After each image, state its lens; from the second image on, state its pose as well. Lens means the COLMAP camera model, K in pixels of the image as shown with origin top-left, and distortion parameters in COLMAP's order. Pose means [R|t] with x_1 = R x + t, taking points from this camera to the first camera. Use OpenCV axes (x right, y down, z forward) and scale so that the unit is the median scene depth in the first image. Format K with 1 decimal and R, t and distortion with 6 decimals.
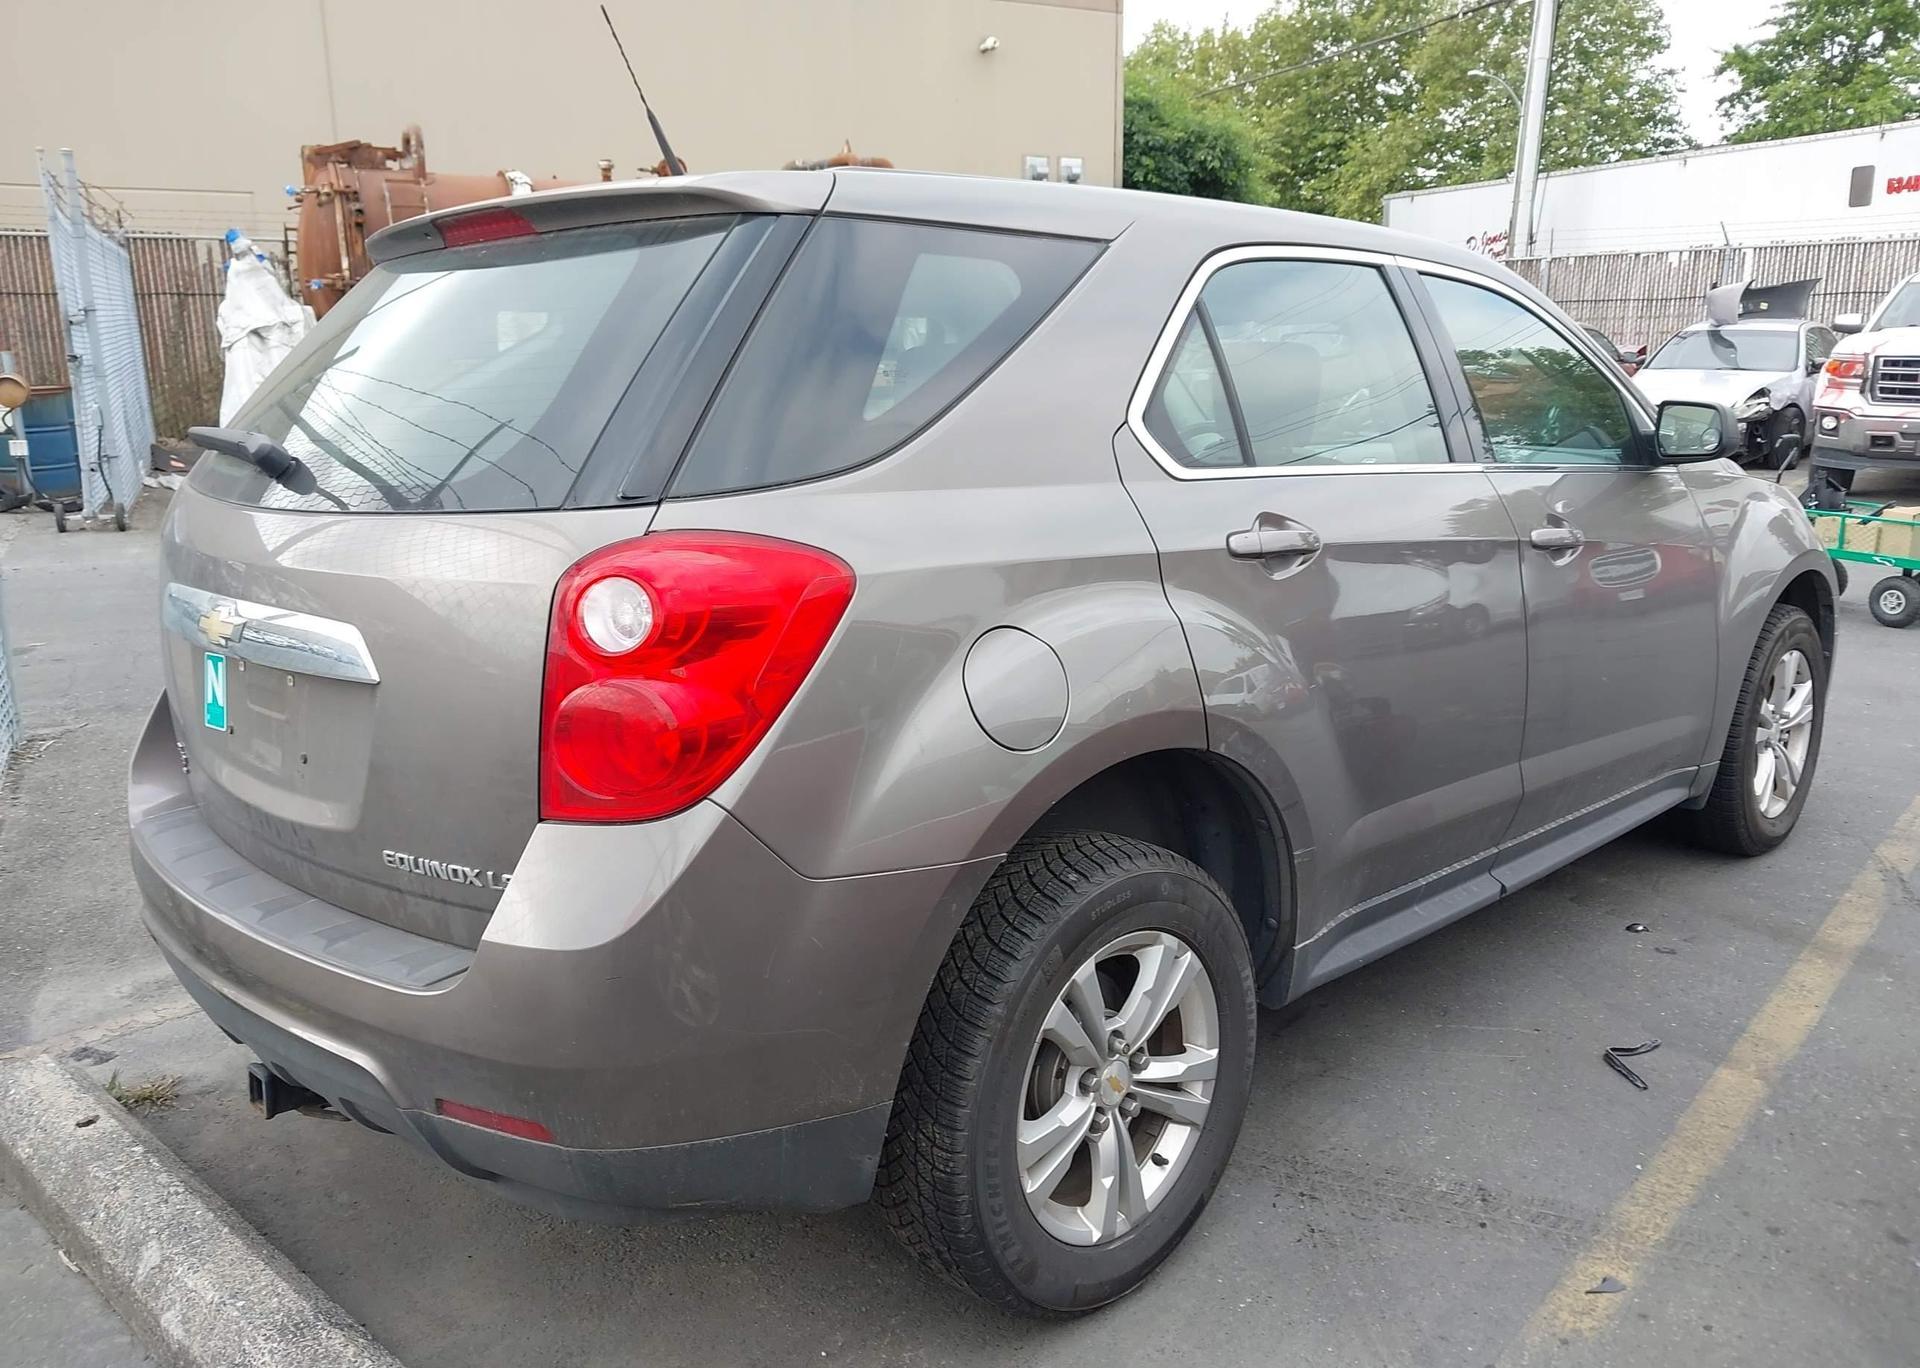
lens RADIAL K [[1591.7, 0, 958.9], [0, 1591.7, 677.3], [0, 0, 1]] dist [0.008112, 0.006618]
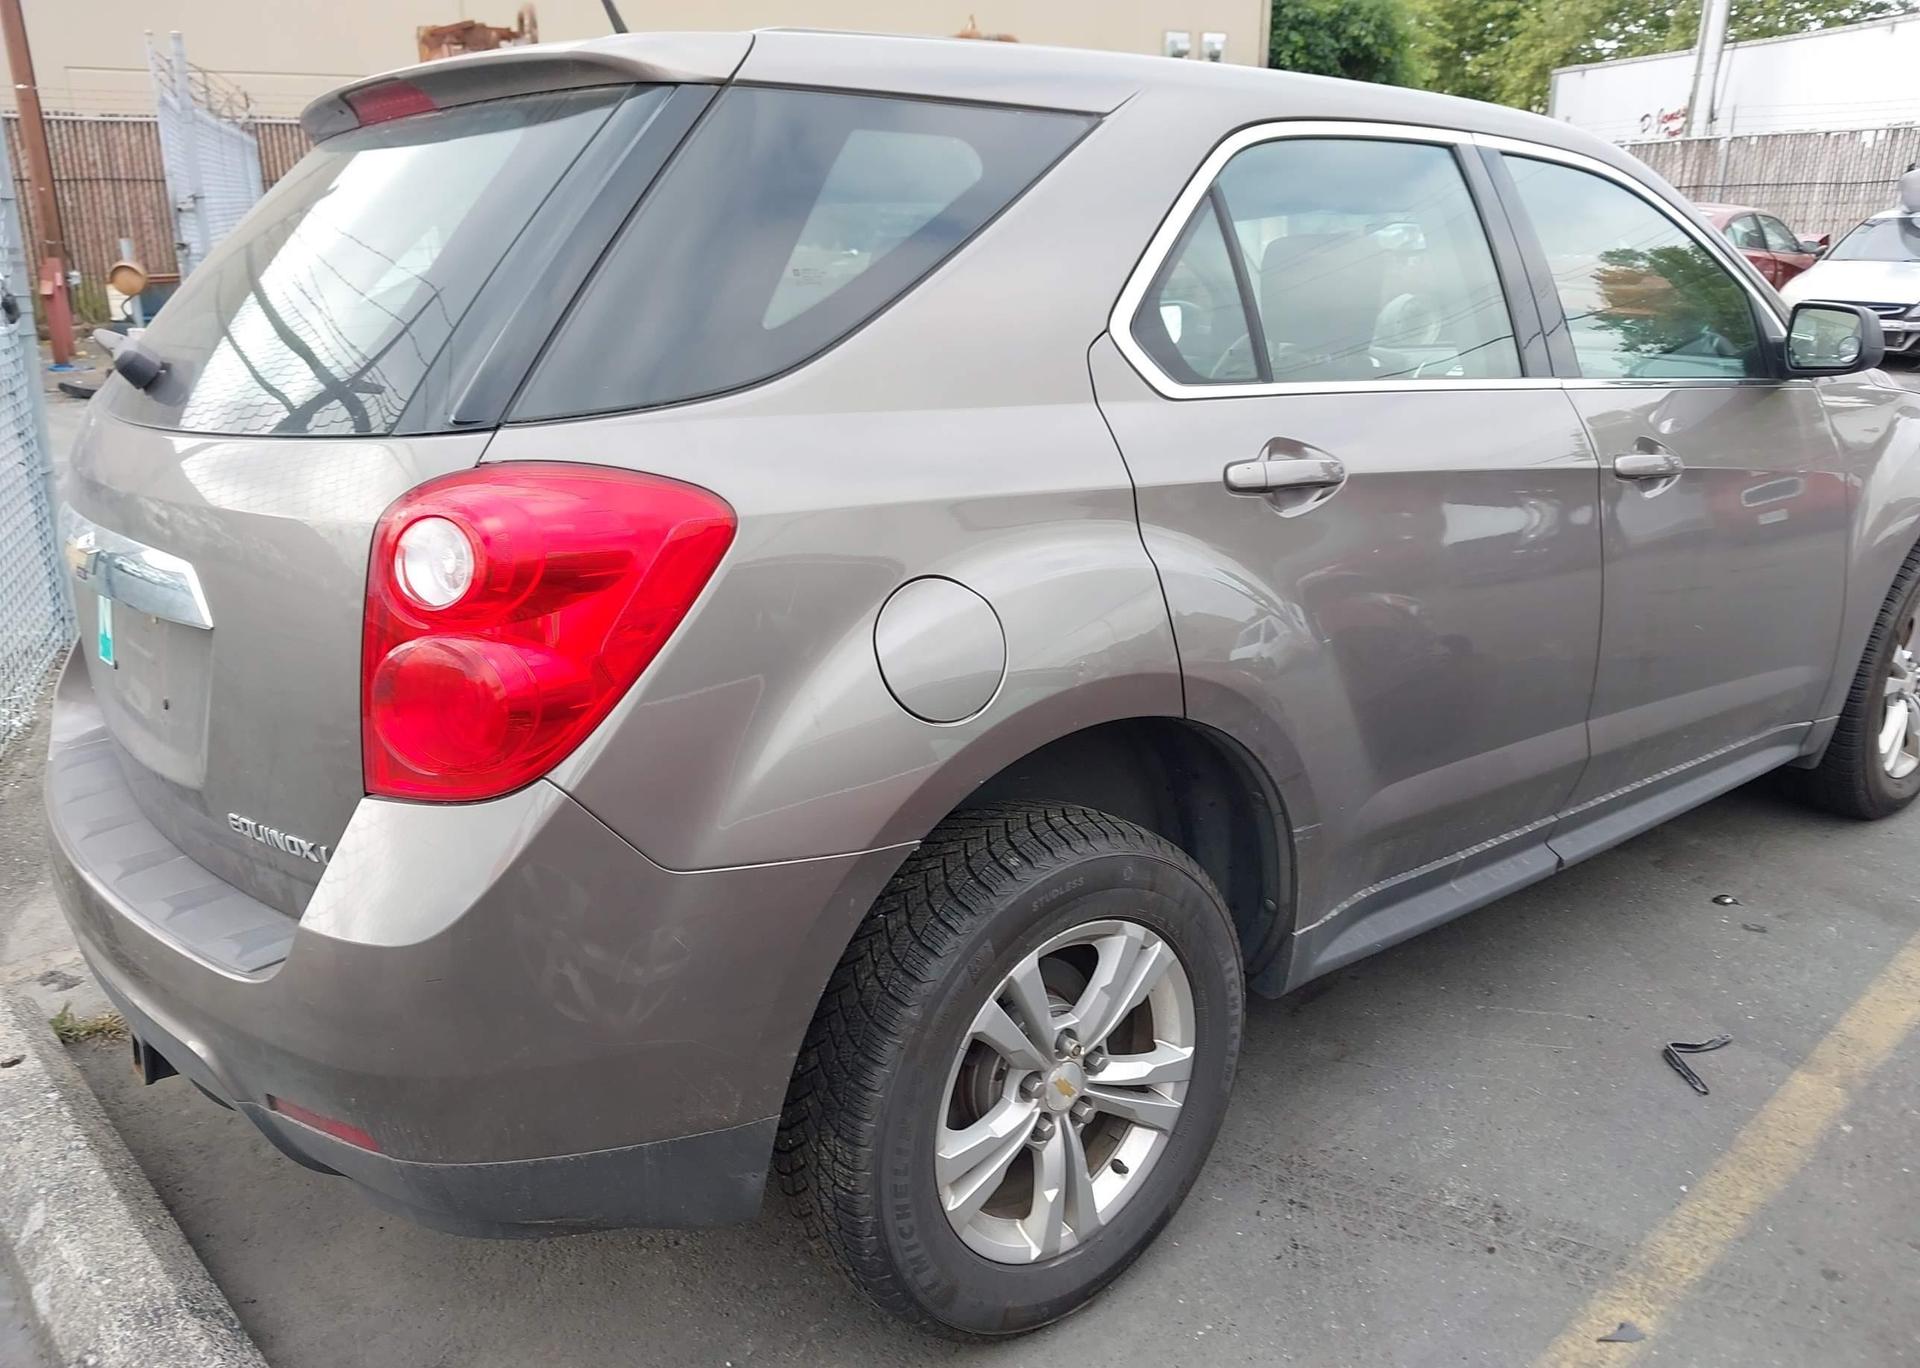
lens RADIAL K [[1559.5, 0, 965.8], [0, 1559.5, 723.8], [0, 0, 1]] dist [0.009277, 0.000134]
pose [[0.995677, 0.029241, -0.088157, 0.104418], [-0.020413, 0.994835, 0.099436, -0.030515], [0.090609, -0.097206, 0.991131, 0.135596]]
